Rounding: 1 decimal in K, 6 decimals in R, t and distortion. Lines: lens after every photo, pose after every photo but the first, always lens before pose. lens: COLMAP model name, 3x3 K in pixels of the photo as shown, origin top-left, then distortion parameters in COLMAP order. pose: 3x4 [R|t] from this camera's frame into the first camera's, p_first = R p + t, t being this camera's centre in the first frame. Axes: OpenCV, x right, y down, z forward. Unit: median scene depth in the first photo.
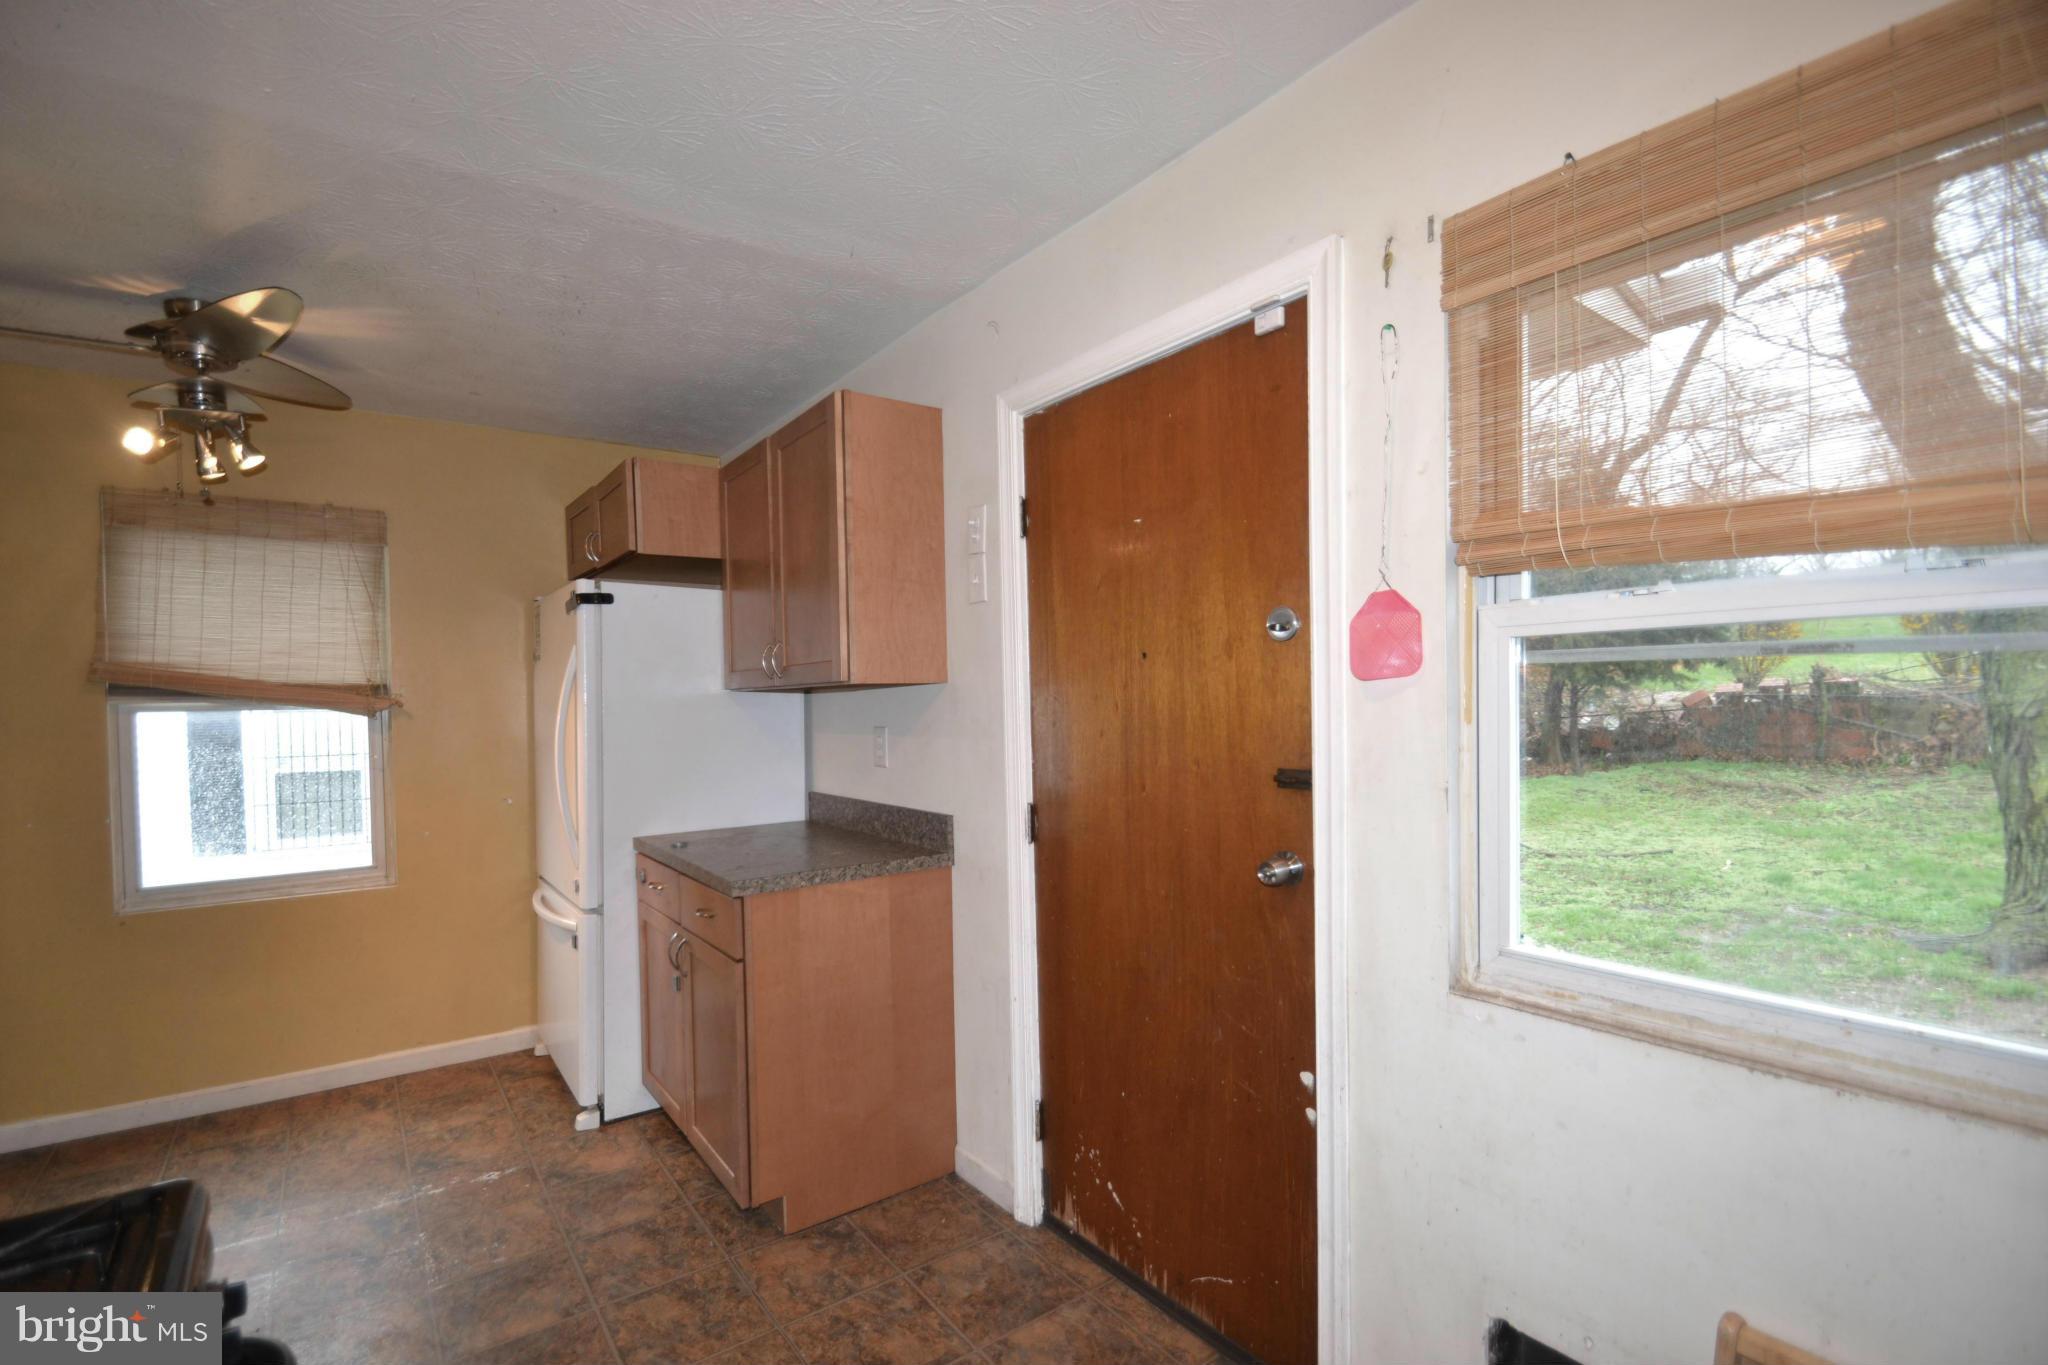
lens RADIAL K [[905.7, 0, 969.8], [0, 905.7, 720.6], [0, 0, 1]] dist [0.009562, -0.015772]
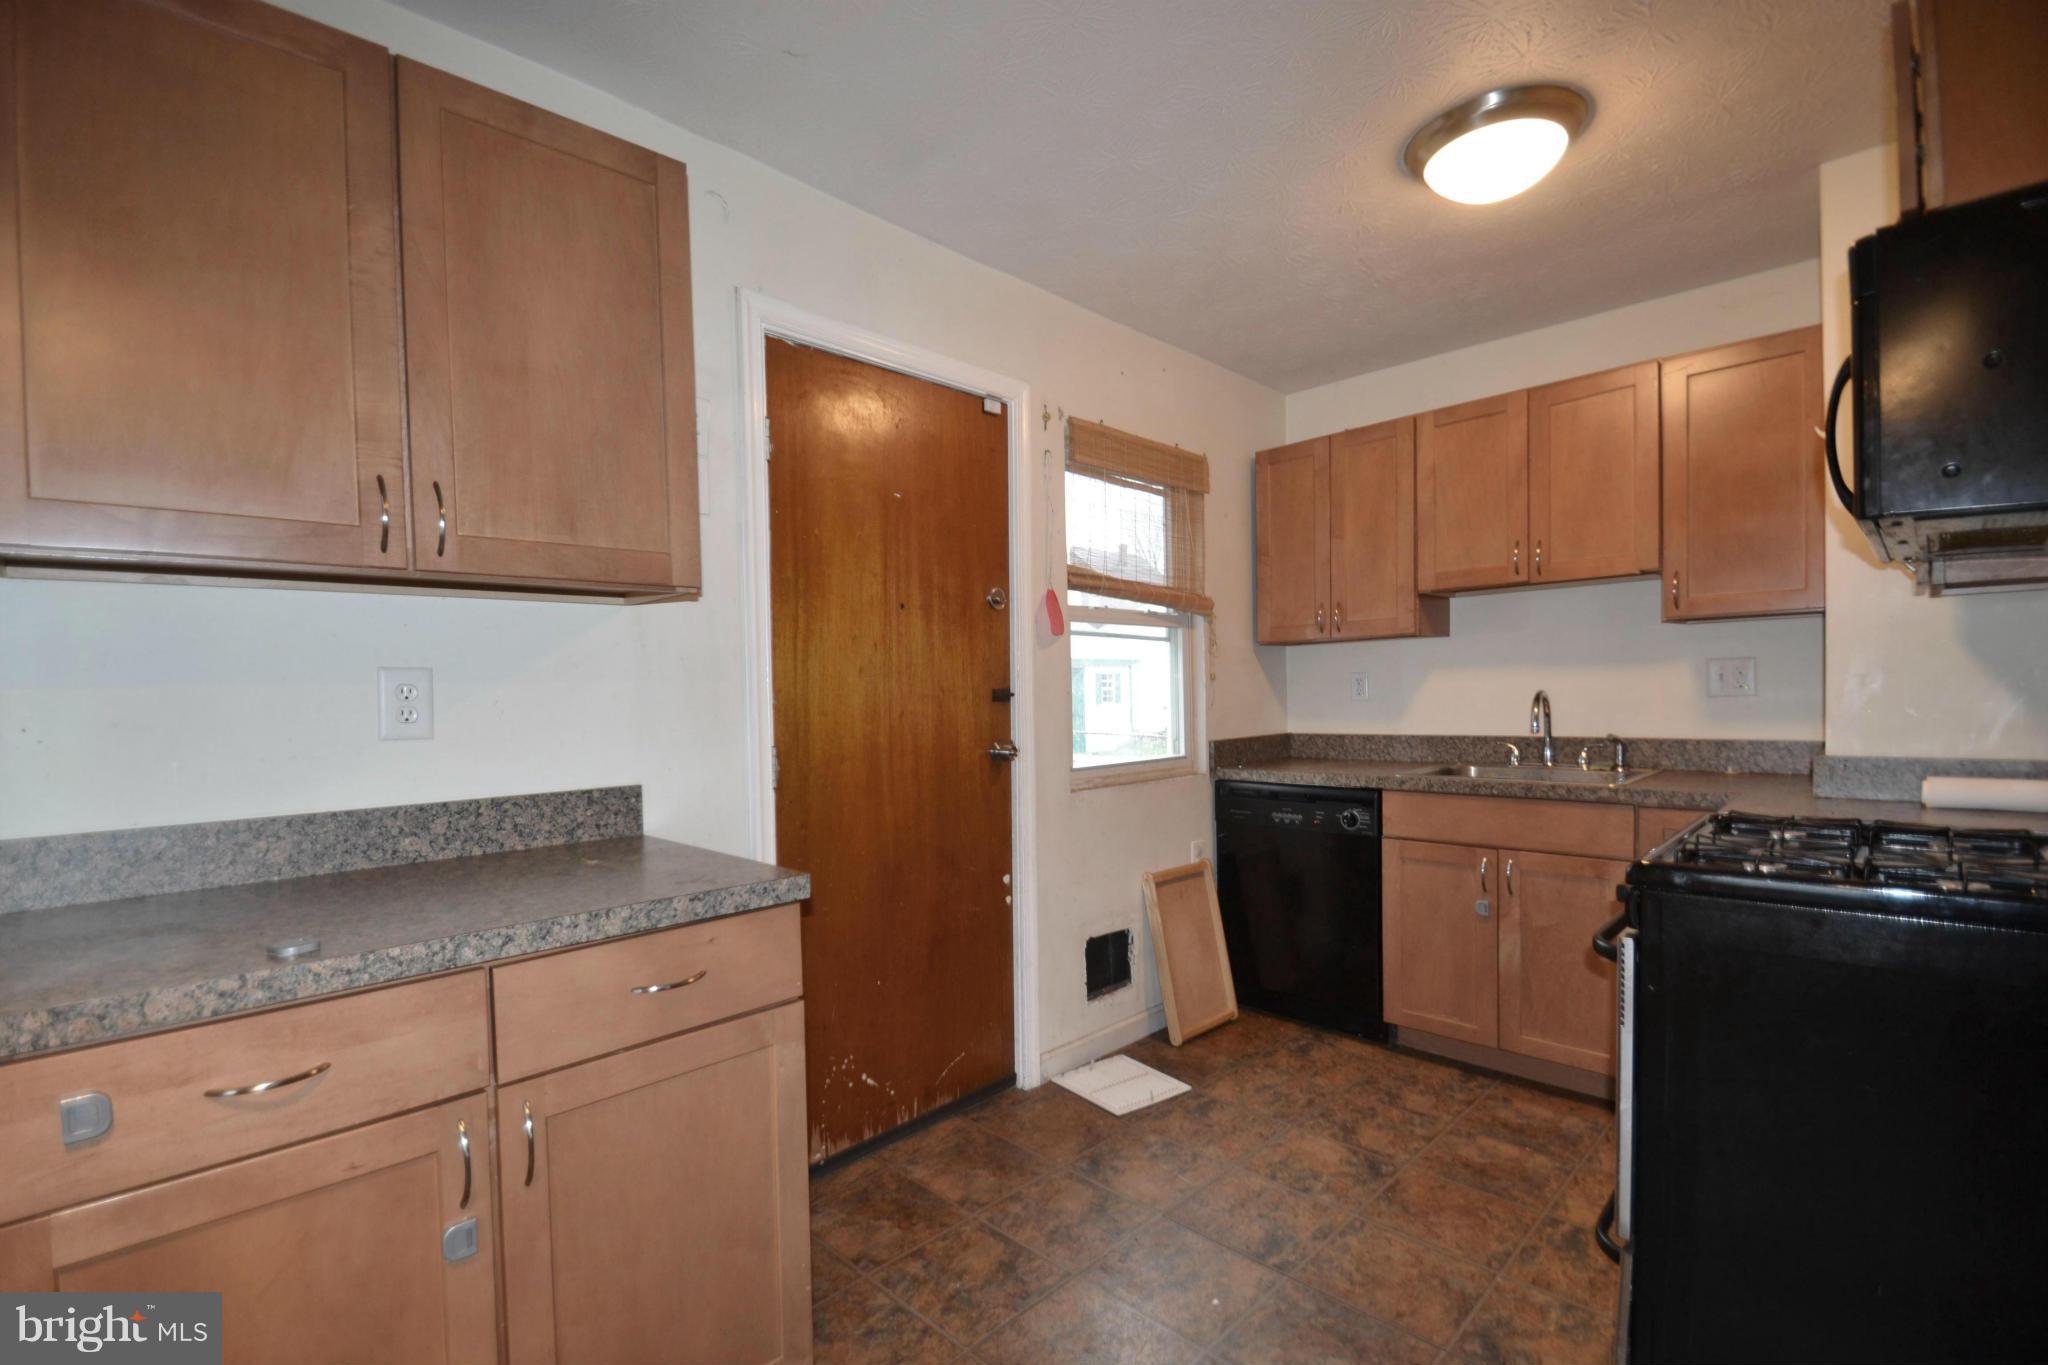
lens RADIAL K [[912.3, 0, 975.7], [0, 912.3, 719.0], [0, 0, 1]] dist [0.022570, -0.021719]
pose [[-0.157448, -0.008408, 0.987492, -0.862081], [0.042798, 0.998966, 0.015330, 0.054743], [-0.986599, 0.044677, -0.156925, 0.902868]]
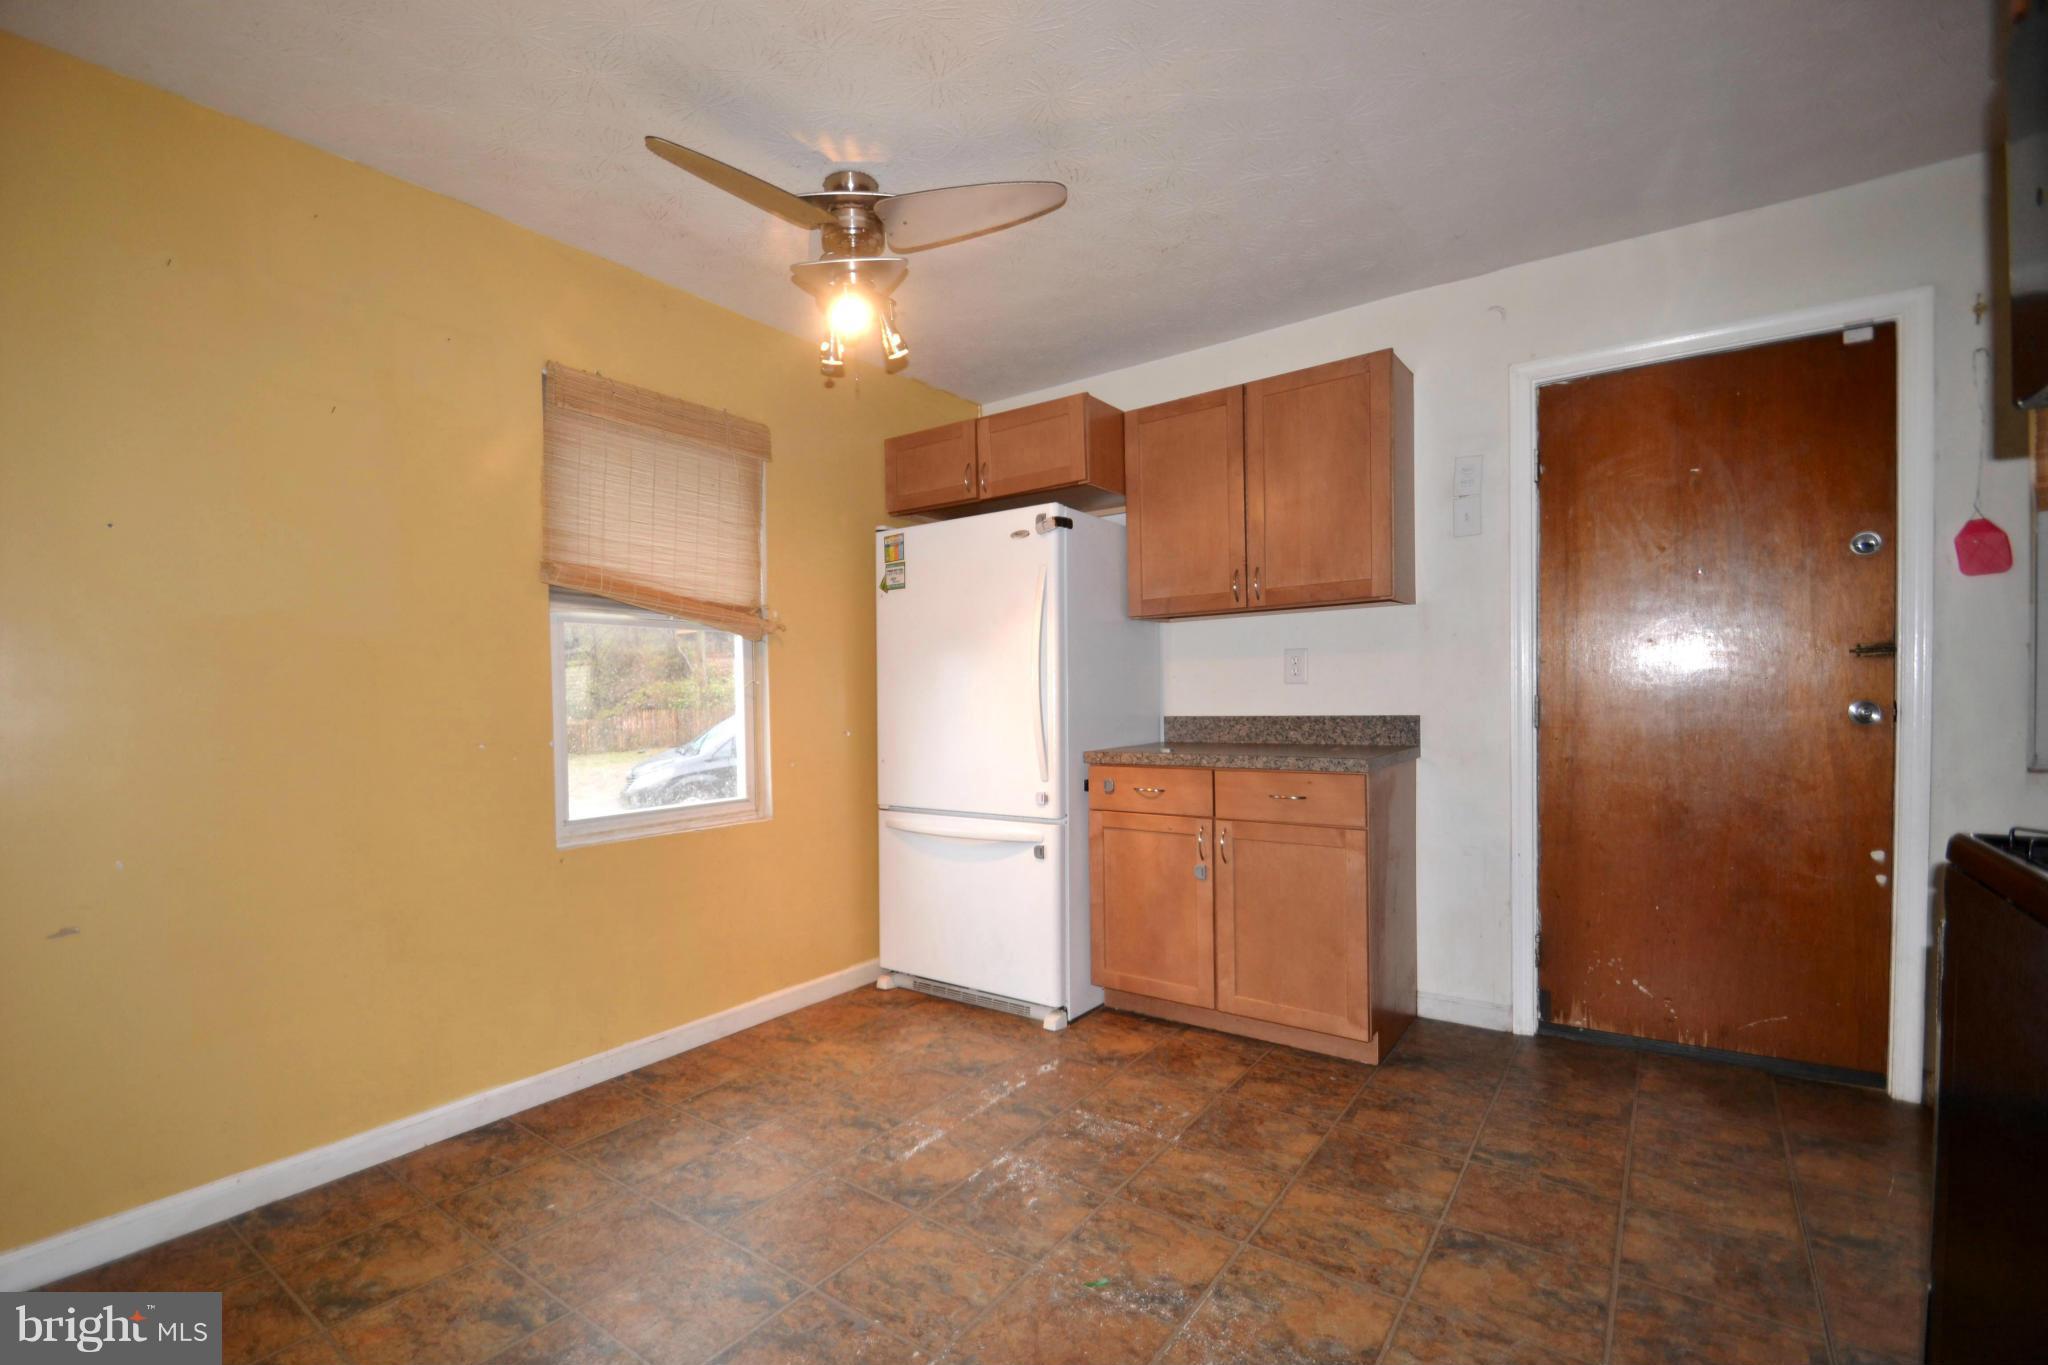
lens RADIAL K [[912.3, 0, 975.7], [0, 912.3, 719.0], [0, 0, 1]] dist [0.022570, -0.021719]
pose [[0.952662, -0.008513, 0.303911, -1.013531], [0.008488, 0.999963, 0.001404, 0.110062], [-0.303912, 0.001242, 0.952699, 0.027603]]
